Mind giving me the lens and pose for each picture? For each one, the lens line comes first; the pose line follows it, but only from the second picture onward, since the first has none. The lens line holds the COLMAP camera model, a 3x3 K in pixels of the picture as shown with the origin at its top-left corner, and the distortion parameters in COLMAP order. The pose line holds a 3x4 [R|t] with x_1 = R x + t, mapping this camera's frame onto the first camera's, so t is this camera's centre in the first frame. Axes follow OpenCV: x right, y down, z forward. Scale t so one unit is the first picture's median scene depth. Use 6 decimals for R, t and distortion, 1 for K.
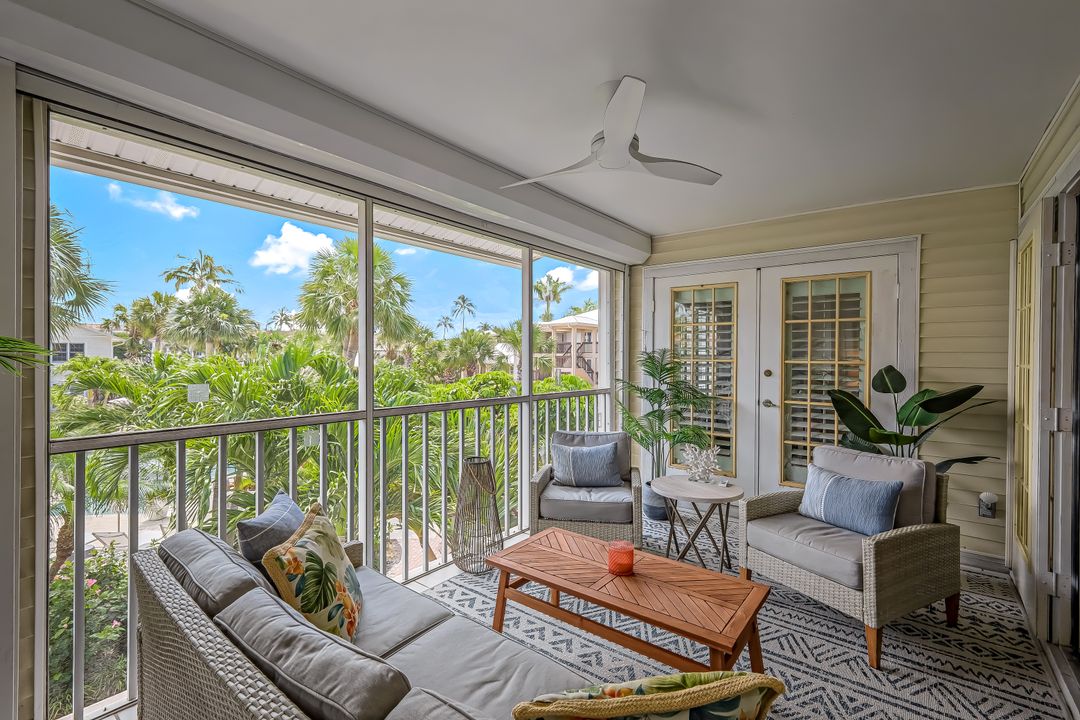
lens RADIAL K [[475.3, 0, 543.6], [0, 475.3, 362.6], [0, 0, 1]] dist [0.003024, 0.000981]
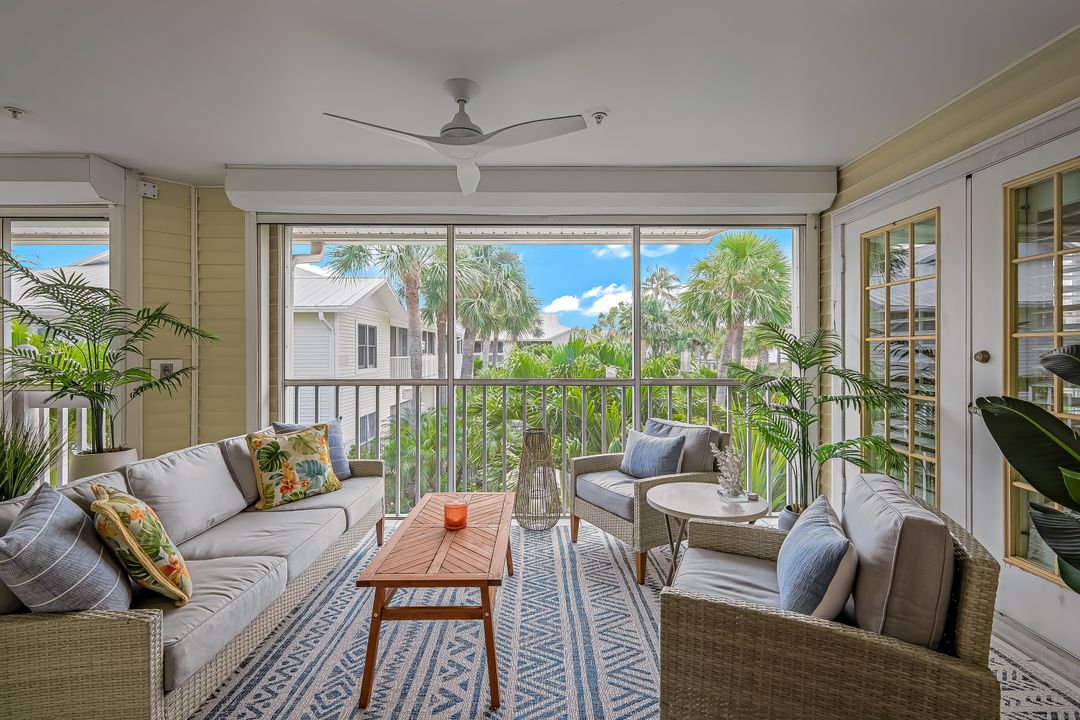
lens RADIAL K [[475.3, 0, 536.7], [0, 475.3, 351.8], [0, 0, 1]] dist [0.003024, 0.000981]
pose [[0.624773, -0.004940, -0.780791, 0.583963], [-0.005803, 0.999923, -0.010969, 0.025217], [0.780785, 0.011384, 0.624697, 0.238043]]
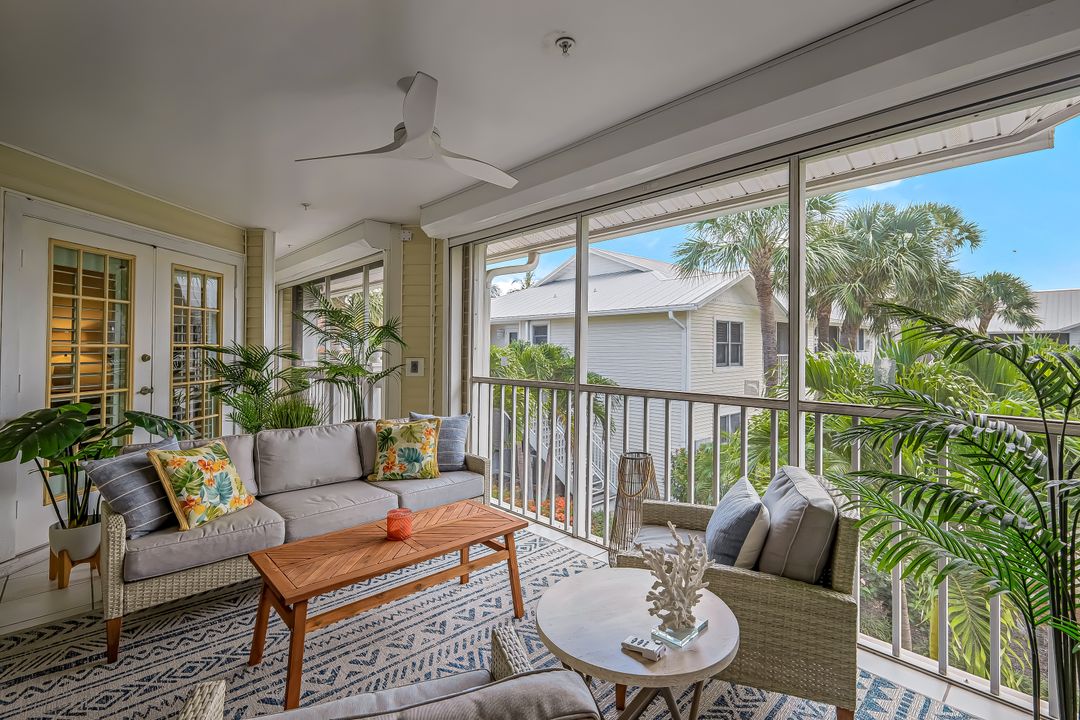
lens RADIAL K [[475.3, 0, 543.6], [0, 475.3, 349.8], [0, 0, 1]] dist [0.003024, 0.000981]
pose [[-0.138746, -0.001670, -0.990327, 0.602293], [-0.011846, 0.999930, -0.000027, 0.008692], [0.990257, 0.011727, -0.138756, 0.752681]]
